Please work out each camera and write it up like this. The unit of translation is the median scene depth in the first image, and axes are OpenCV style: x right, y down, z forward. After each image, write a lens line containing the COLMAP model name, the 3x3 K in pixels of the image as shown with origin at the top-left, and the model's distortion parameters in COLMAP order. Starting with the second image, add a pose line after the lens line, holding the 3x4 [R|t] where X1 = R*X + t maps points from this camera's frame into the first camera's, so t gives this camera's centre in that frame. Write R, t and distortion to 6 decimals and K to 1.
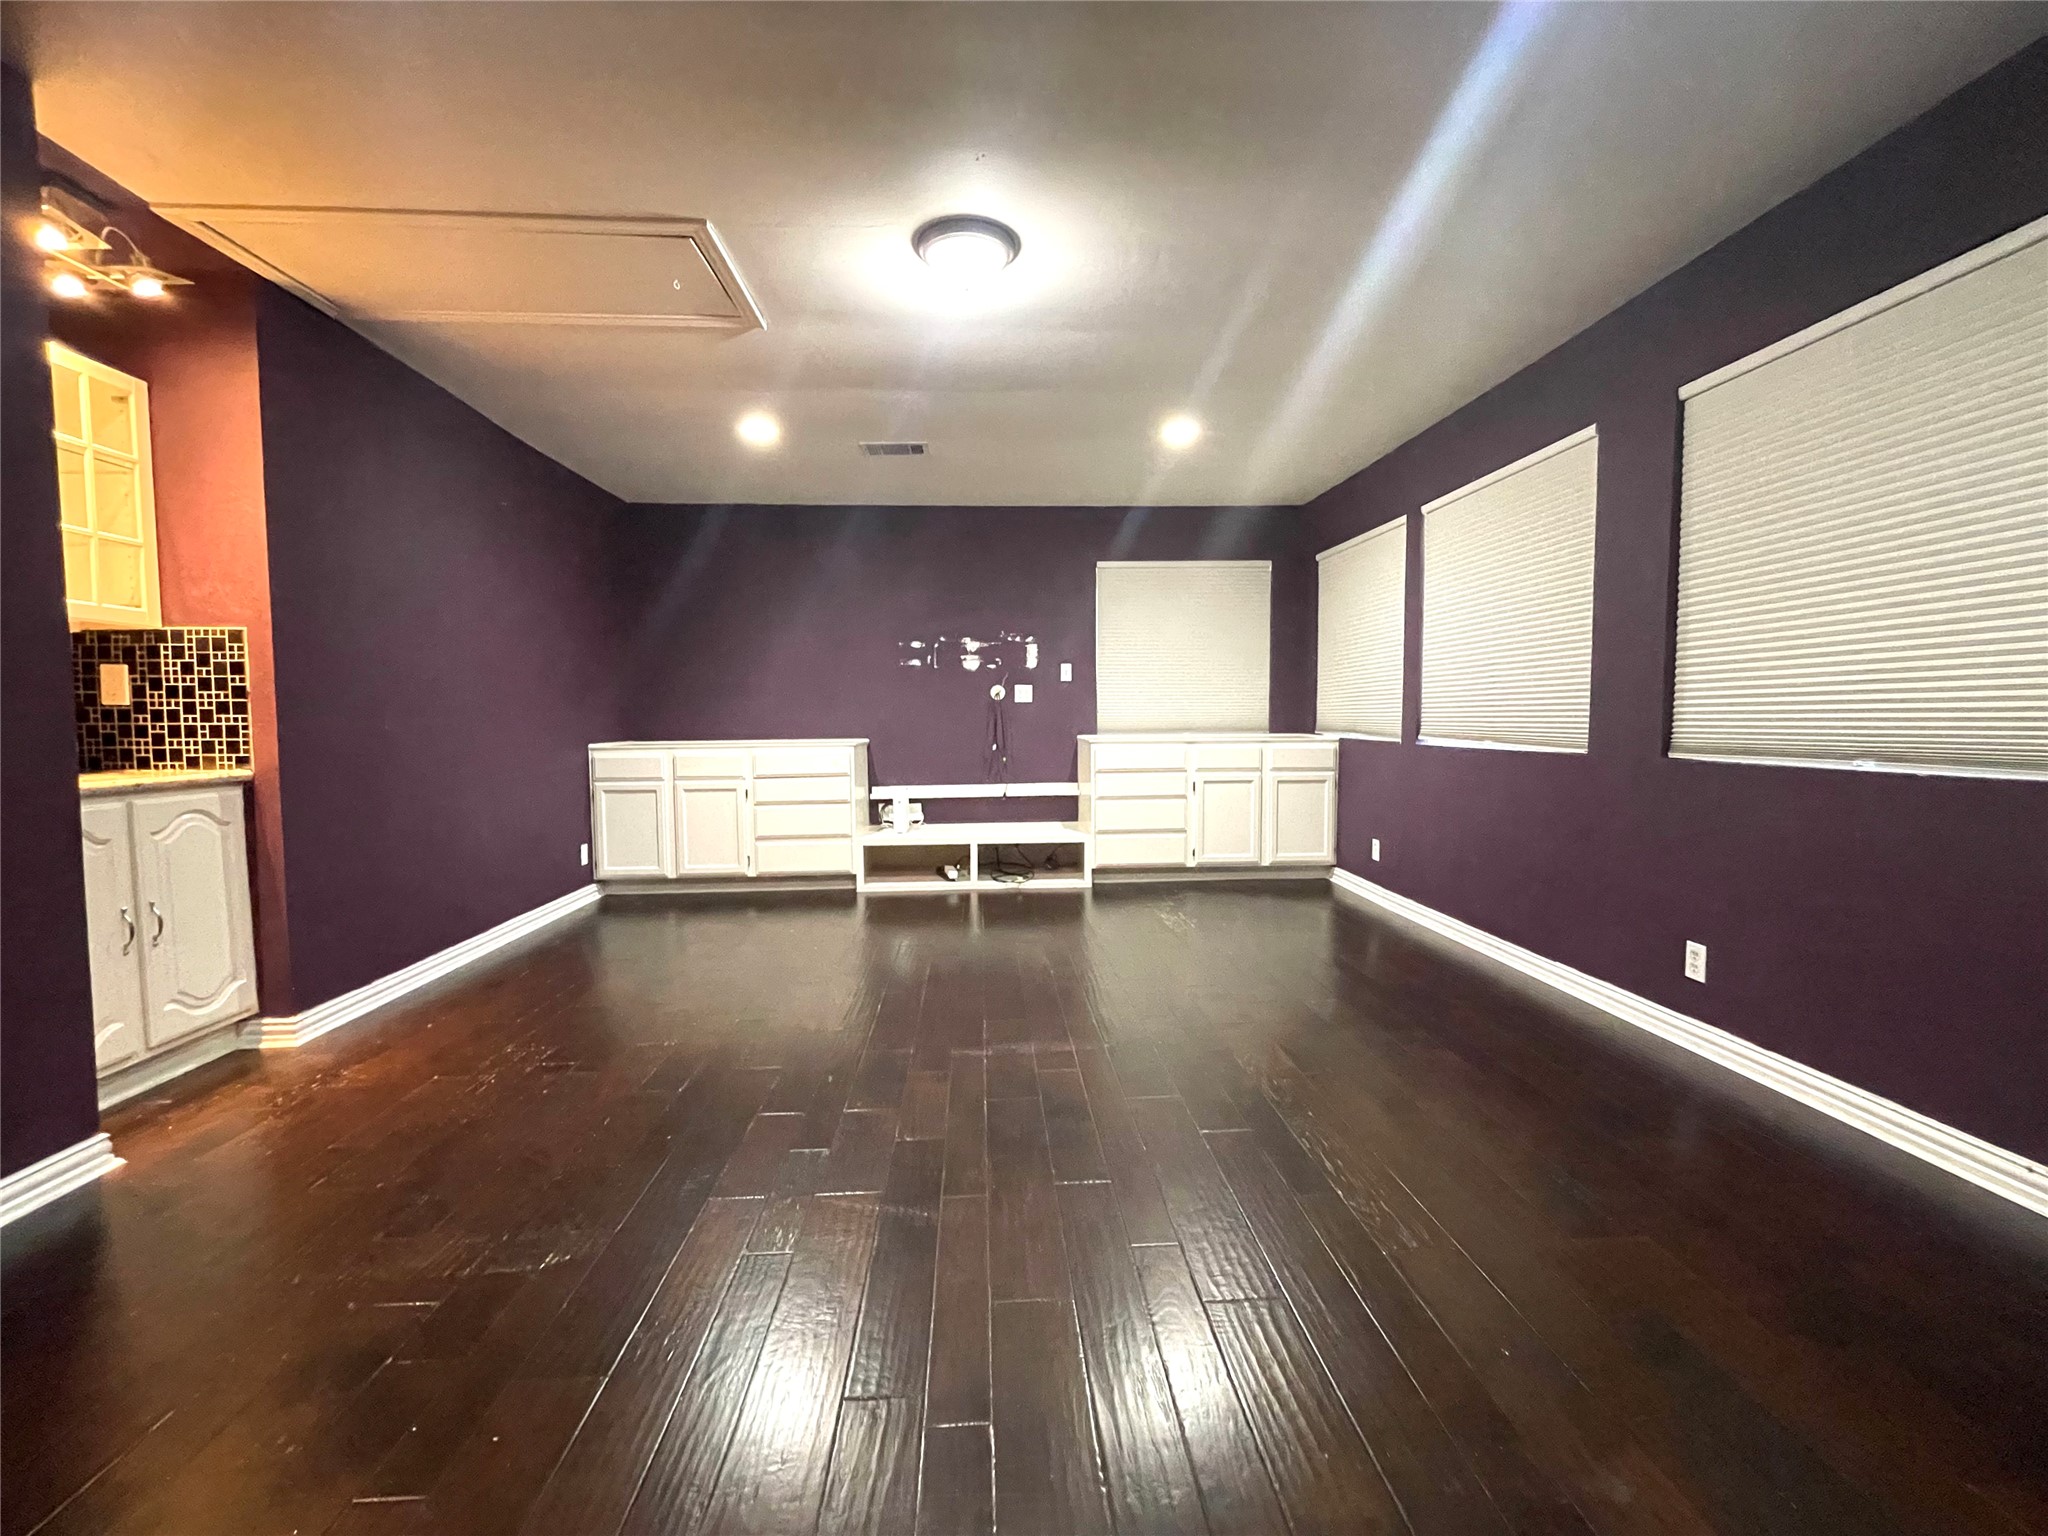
lens RADIAL K [[836.4, 0, 1026.2], [0, 836.4, 767.1], [0, 0, 1]] dist [-0.001473, 0.001188]
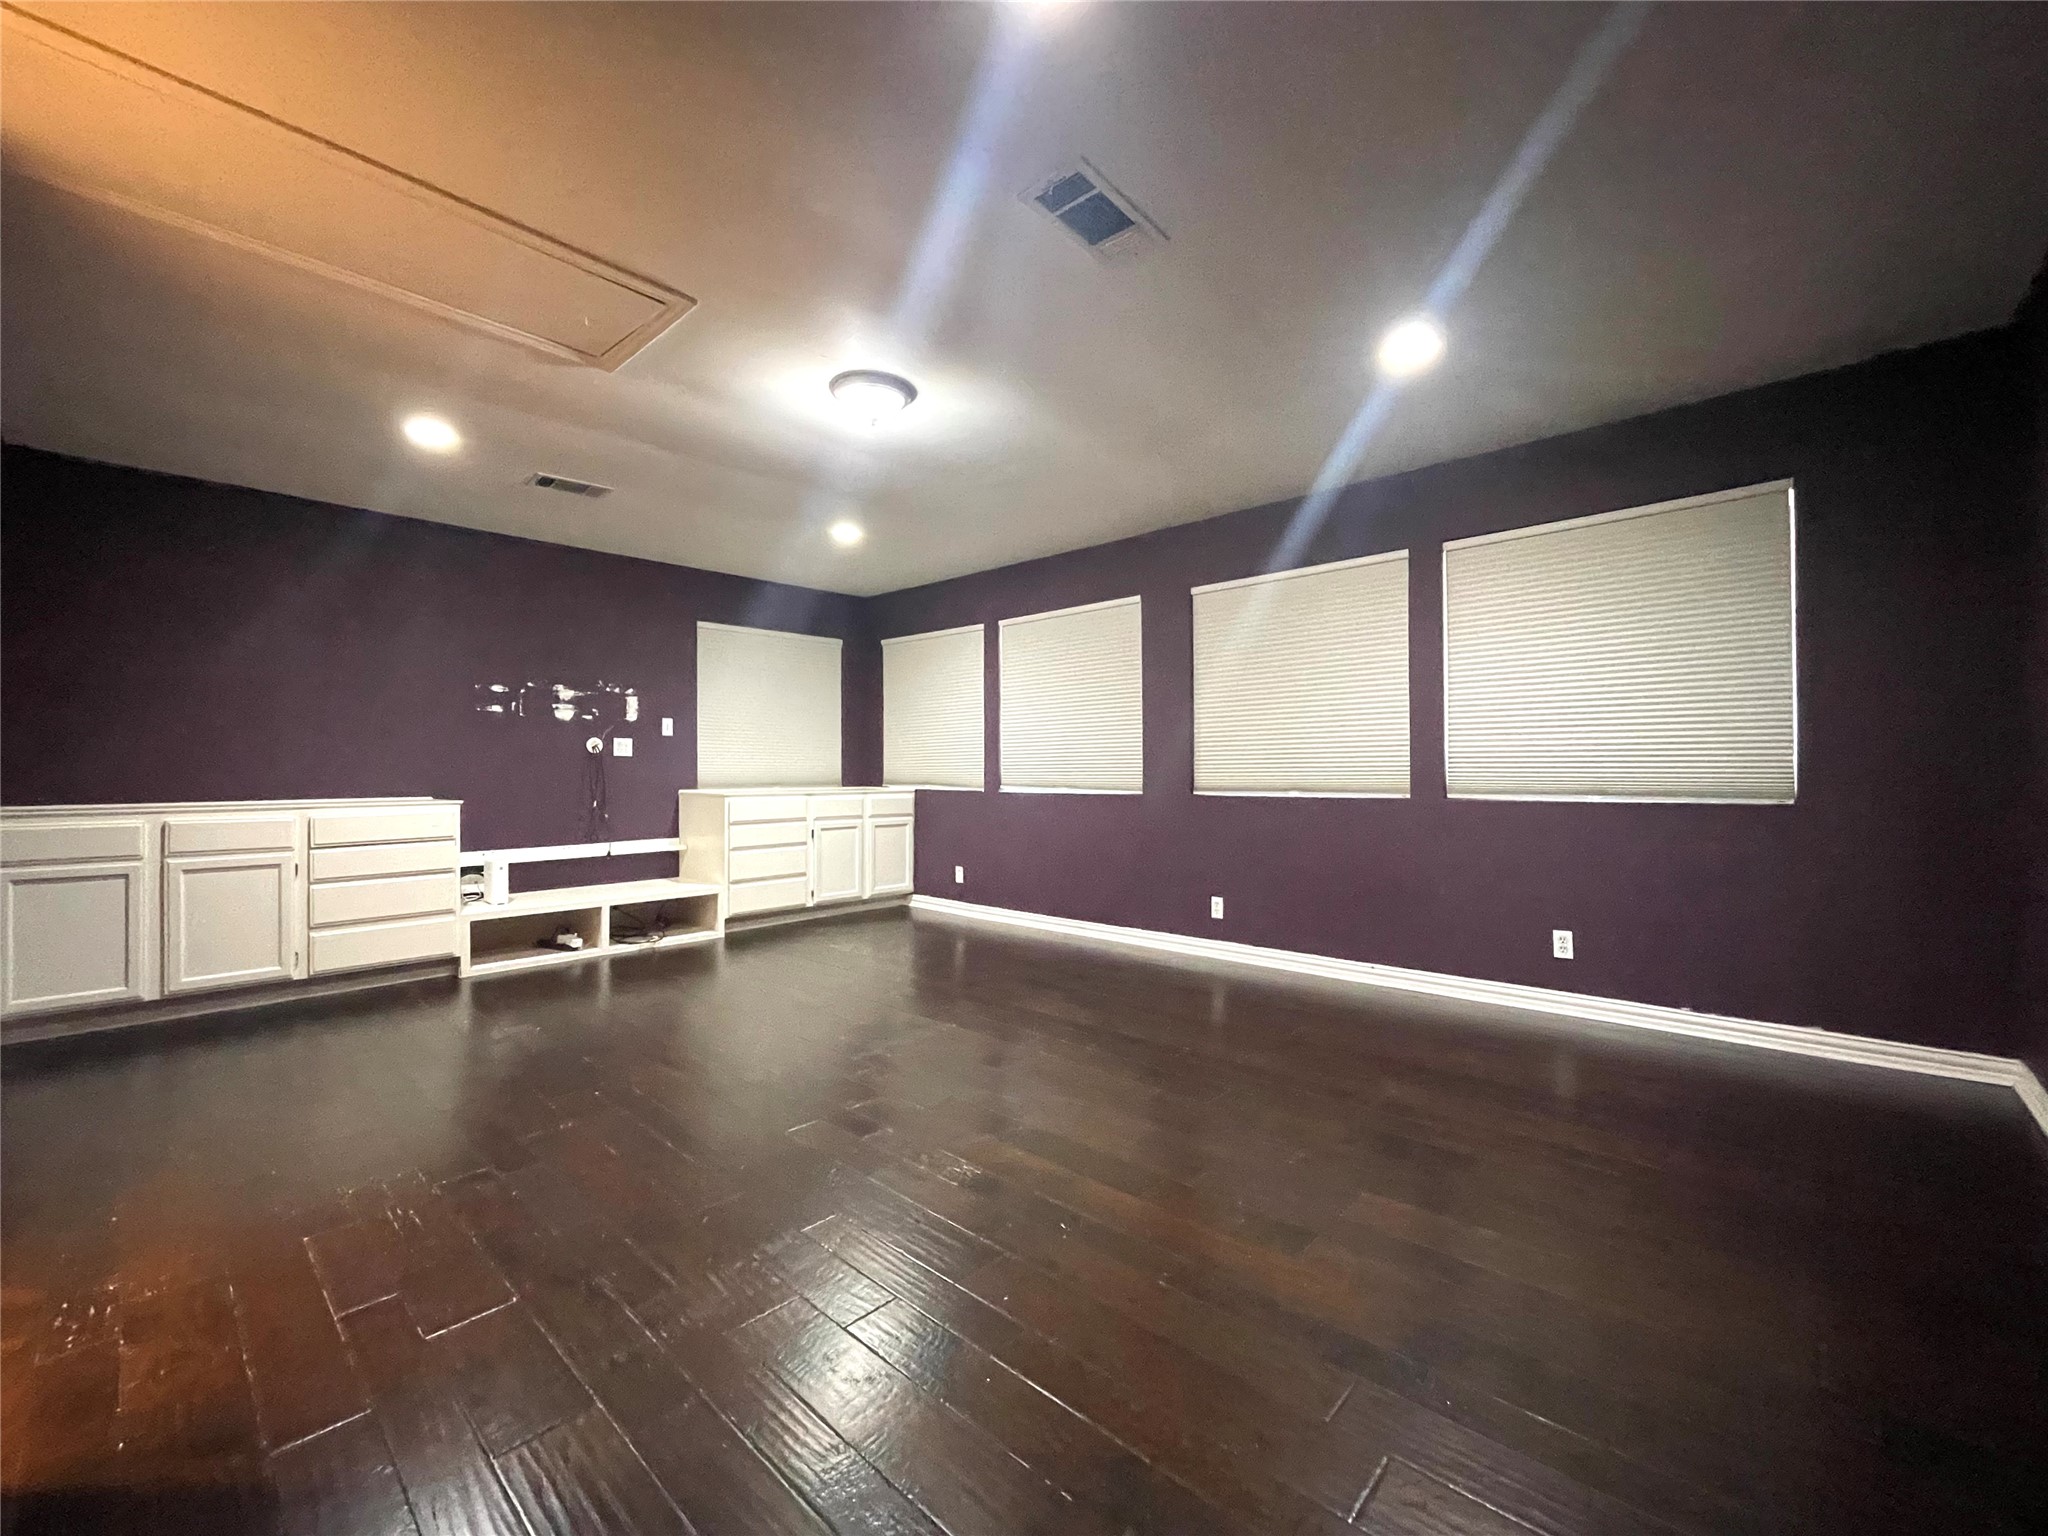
lens RADIAL K [[836.4, 0, 1028.5], [0, 836.4, 768.5], [0, 0, 1]] dist [-0.001473, 0.001188]
pose [[0.719254, 0.007470, 0.694707, -0.366645], [0.040896, 0.997753, -0.053069, 0.007171], [-0.693542, 0.066581, 0.717333, -0.010436]]
